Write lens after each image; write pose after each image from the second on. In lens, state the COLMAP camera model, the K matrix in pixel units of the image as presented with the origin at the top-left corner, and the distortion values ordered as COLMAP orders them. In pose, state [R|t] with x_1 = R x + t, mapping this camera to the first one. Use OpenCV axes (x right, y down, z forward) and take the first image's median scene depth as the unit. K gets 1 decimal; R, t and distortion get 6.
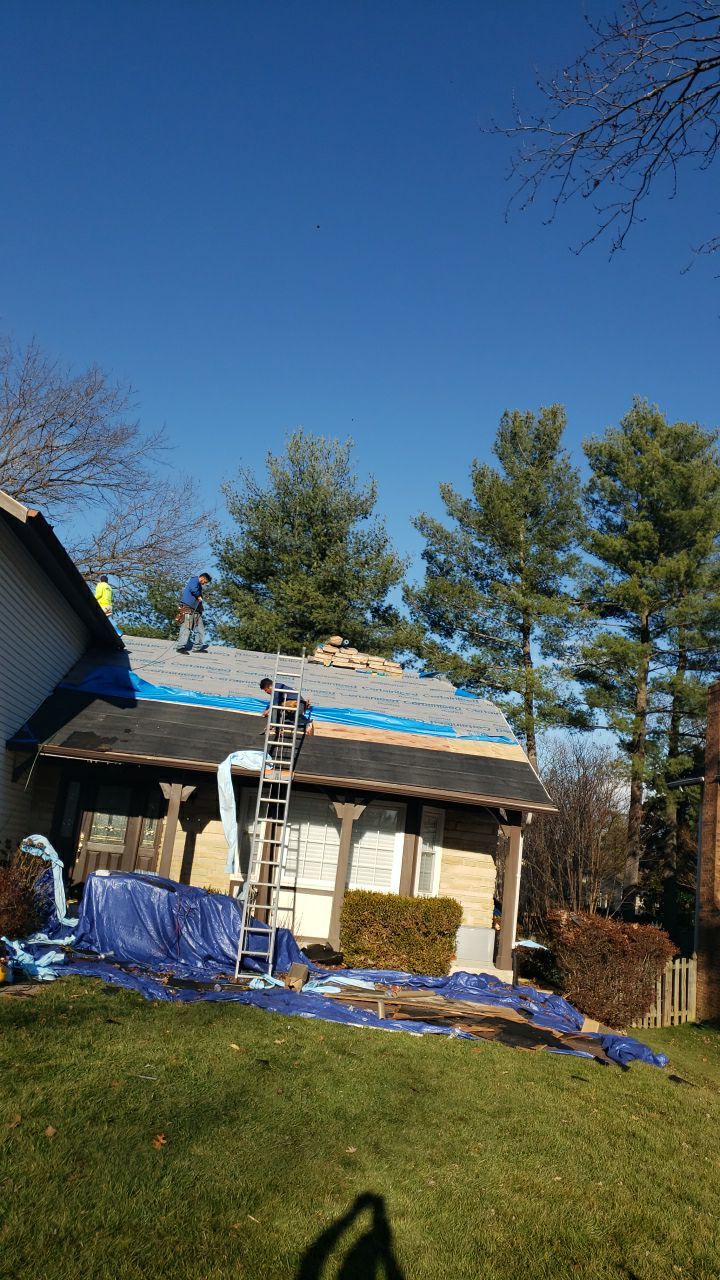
lens RADIAL K [[1006.1, 0, 391.2], [0, 1006.1, 646.0], [0, 0, 1]] dist [0.230940, -0.706892]
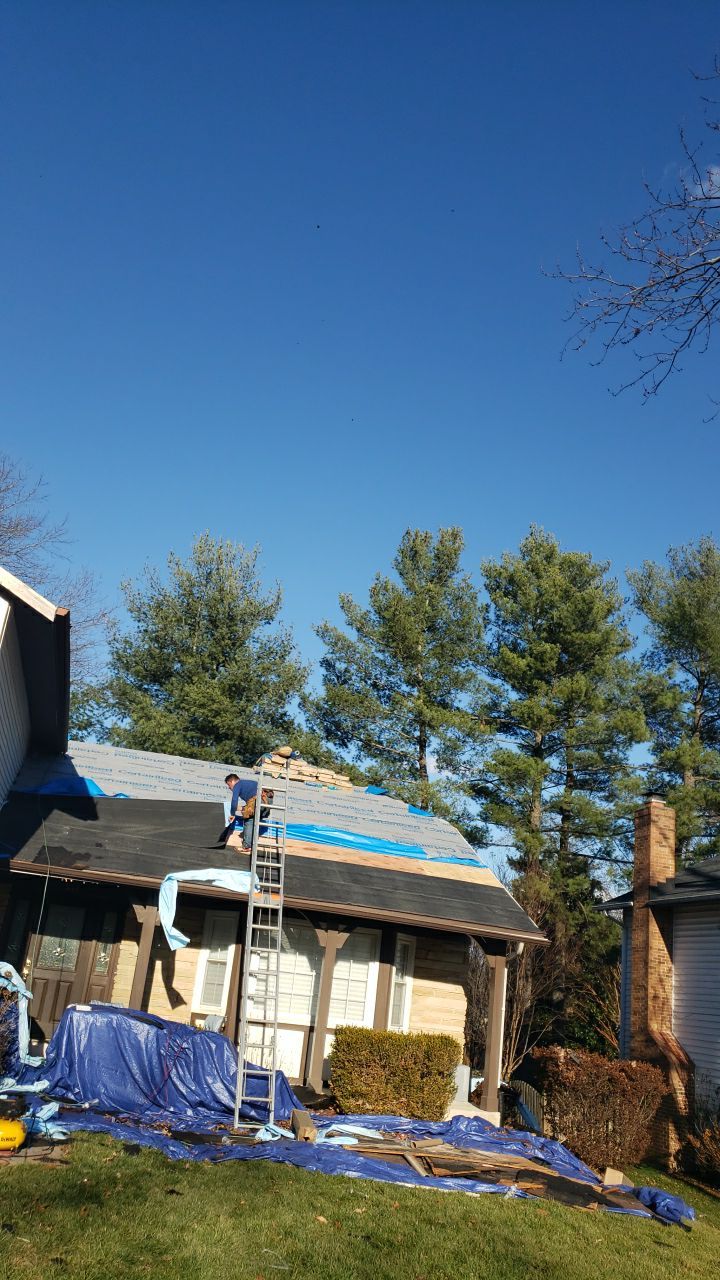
lens RADIAL K [[1003.7, 0, 373.2], [0, 1003.7, 639.2], [0, 0, 1]] dist [0.163141, -0.397341]
pose [[0.988572, 0.052960, 0.141138, -0.140958], [-0.037080, 0.992919, -0.112854, -0.007806], [-0.146115, 0.106331, 0.983536, 0.032356]]
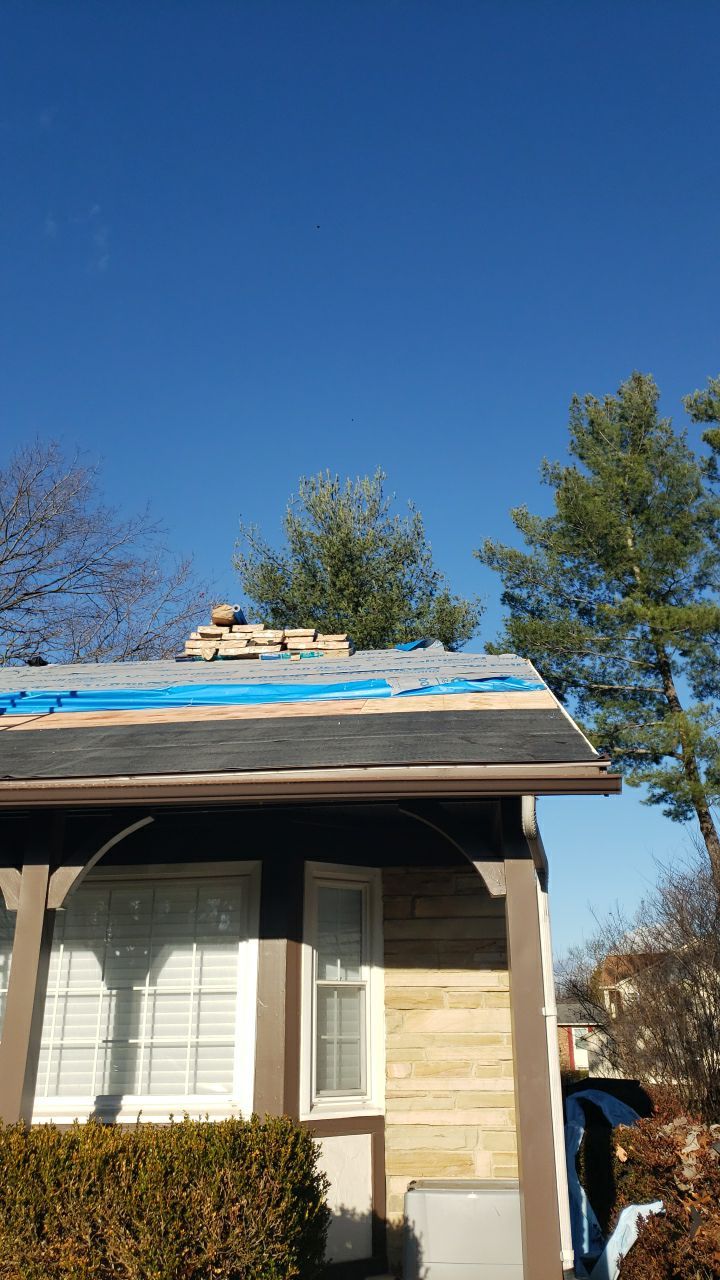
lens RADIAL K [[1013.6, 0, 356.6], [0, 1013.6, 616.0], [0, 0, 1]] dist [0.032265, 0.014579]
pose [[0.963882, -0.197647, -0.178512, 0.138617], [0.158177, 0.964087, -0.213346, 0.153339], [0.214268, 0.177404, 0.960530, 0.612989]]
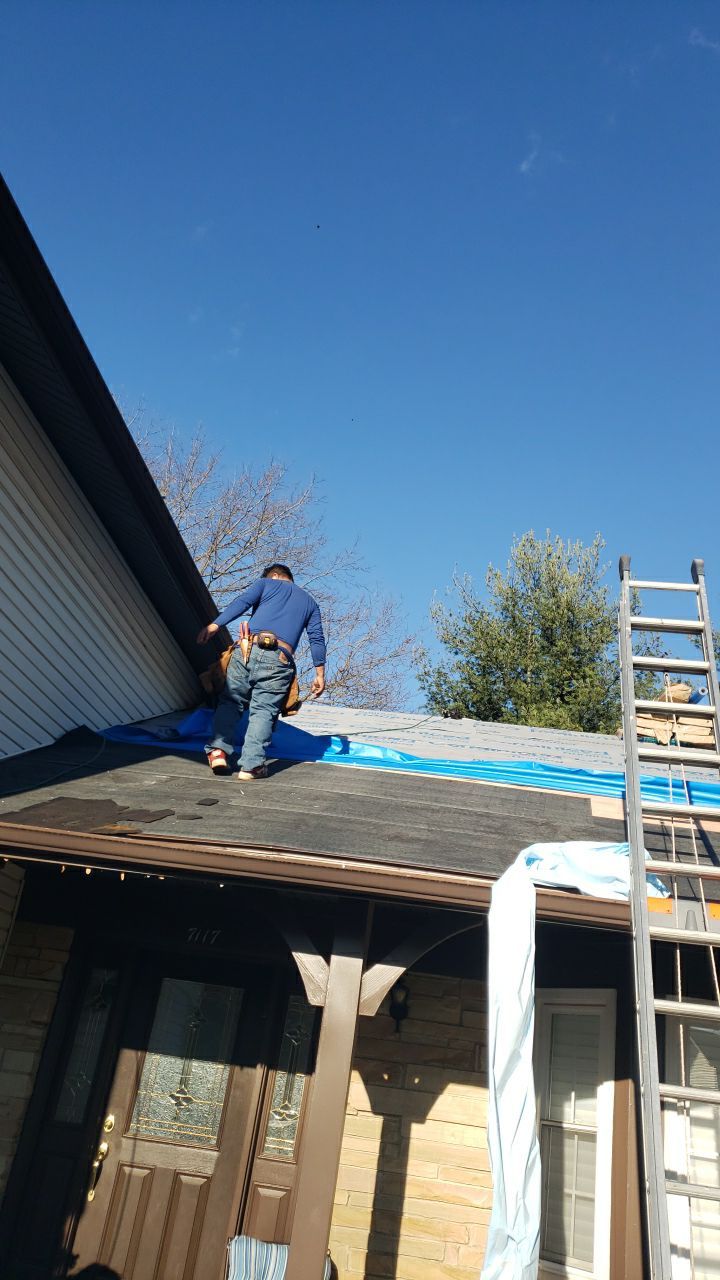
lens RADIAL K [[1008.0, 0, 391.6], [0, 1008.0, 640.6], [0, 0, 1]] dist [0.029081, -0.002607]
pose [[0.979834, -0.063389, -0.189494, -0.119287], [0.016773, 0.971092, -0.238117, 0.104607], [0.199110, 0.230136, 0.952571, 0.620228]]
